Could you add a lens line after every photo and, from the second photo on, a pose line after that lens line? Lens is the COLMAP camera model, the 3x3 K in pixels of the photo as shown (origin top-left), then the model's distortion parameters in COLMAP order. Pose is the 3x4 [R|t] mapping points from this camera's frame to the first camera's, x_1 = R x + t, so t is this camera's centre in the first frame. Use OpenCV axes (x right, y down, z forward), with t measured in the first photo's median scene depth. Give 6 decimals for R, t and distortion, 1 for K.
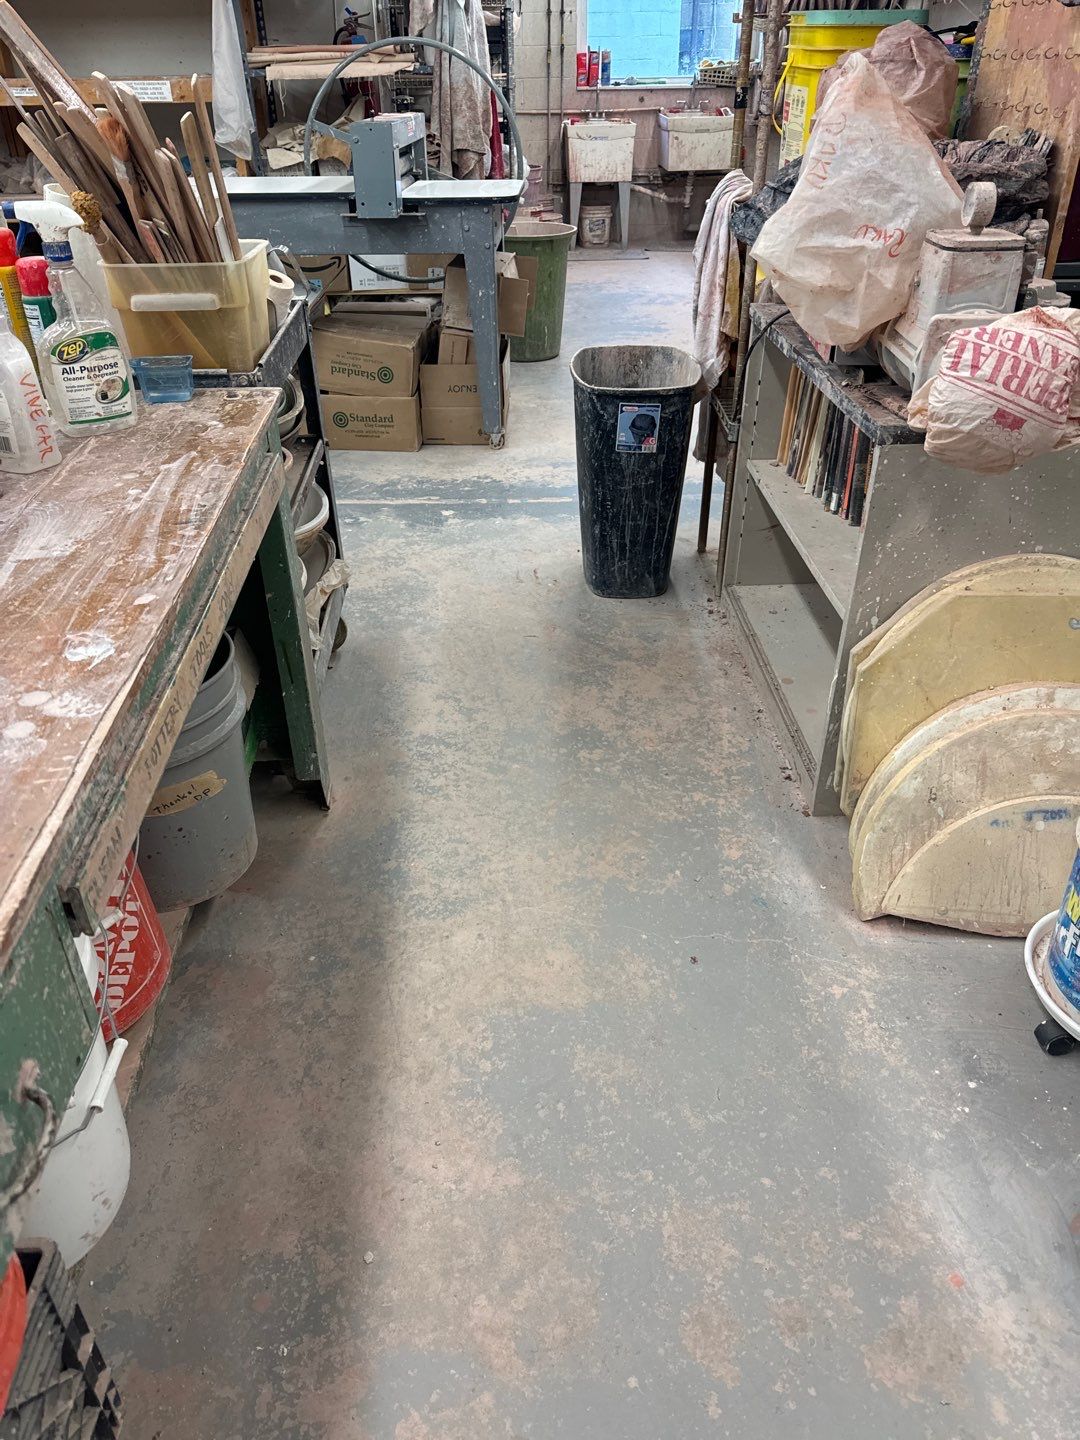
lens RADIAL K [[1020.0, 0, 530.2], [0, 1020.0, 717.2], [0, 0, 1]] dist [0.016604, -0.012763]
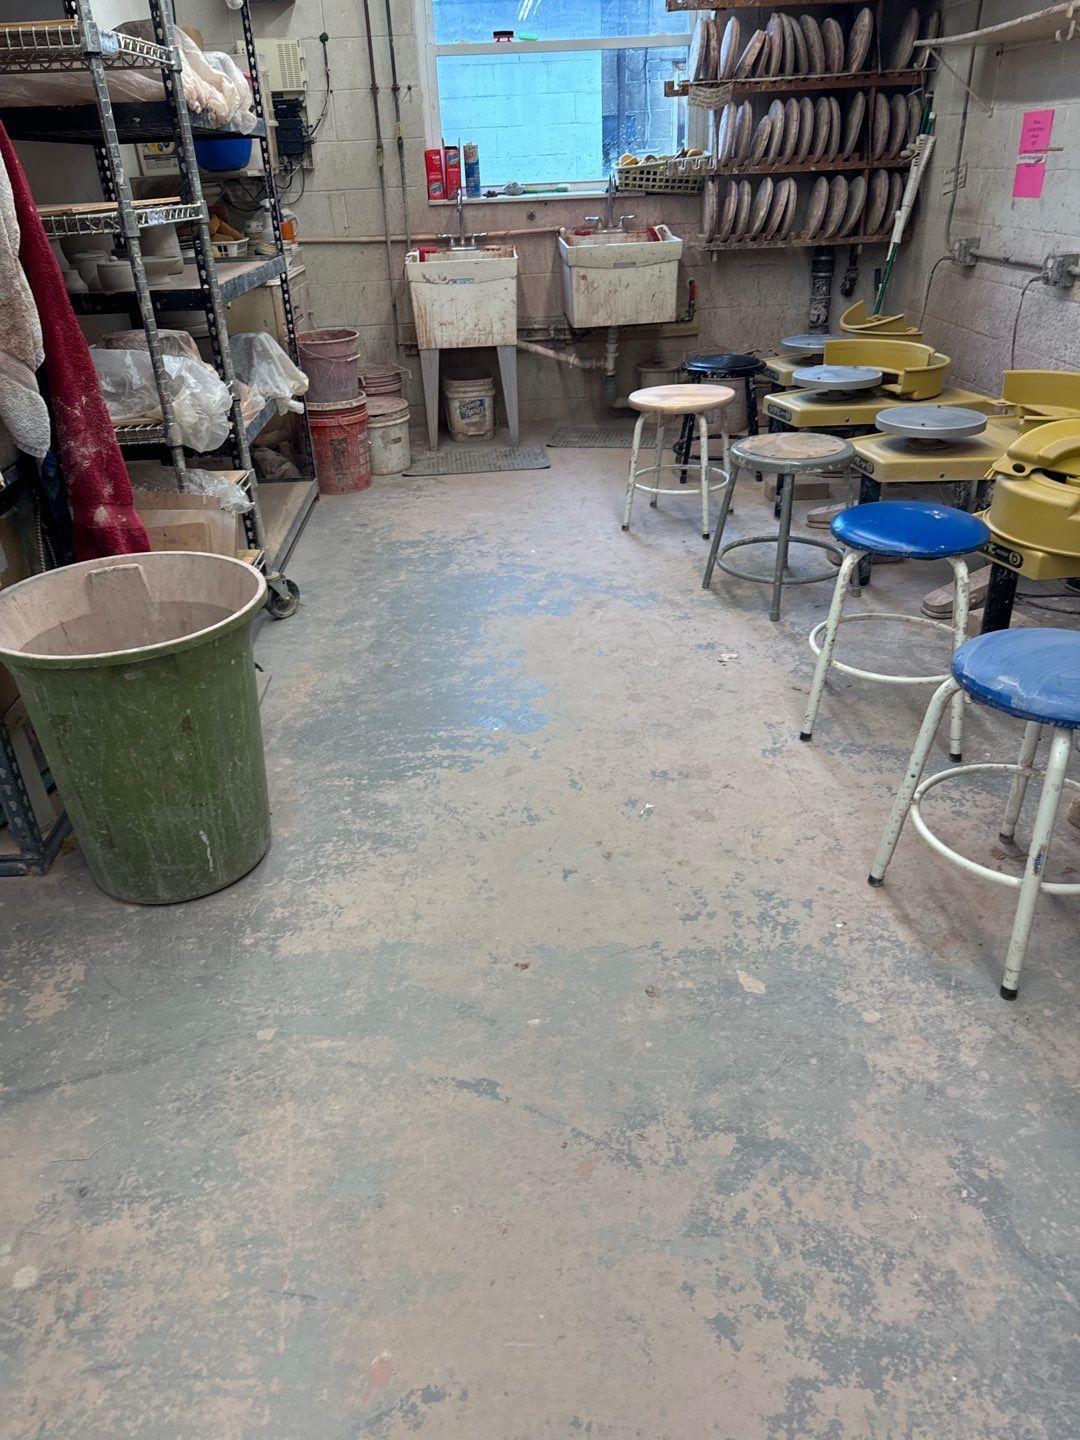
lens RADIAL K [[1020.0, 0, 547.6], [0, 1020.0, 720.0], [0, 0, 1]] dist [0.016604, -0.012763]
pose [[0.998532, -0.045175, 0.029880, 0.086727], [0.047021, 0.996822, -0.064304, -0.249563], [-0.026880, 0.065615, 0.997483, 0.385232]]
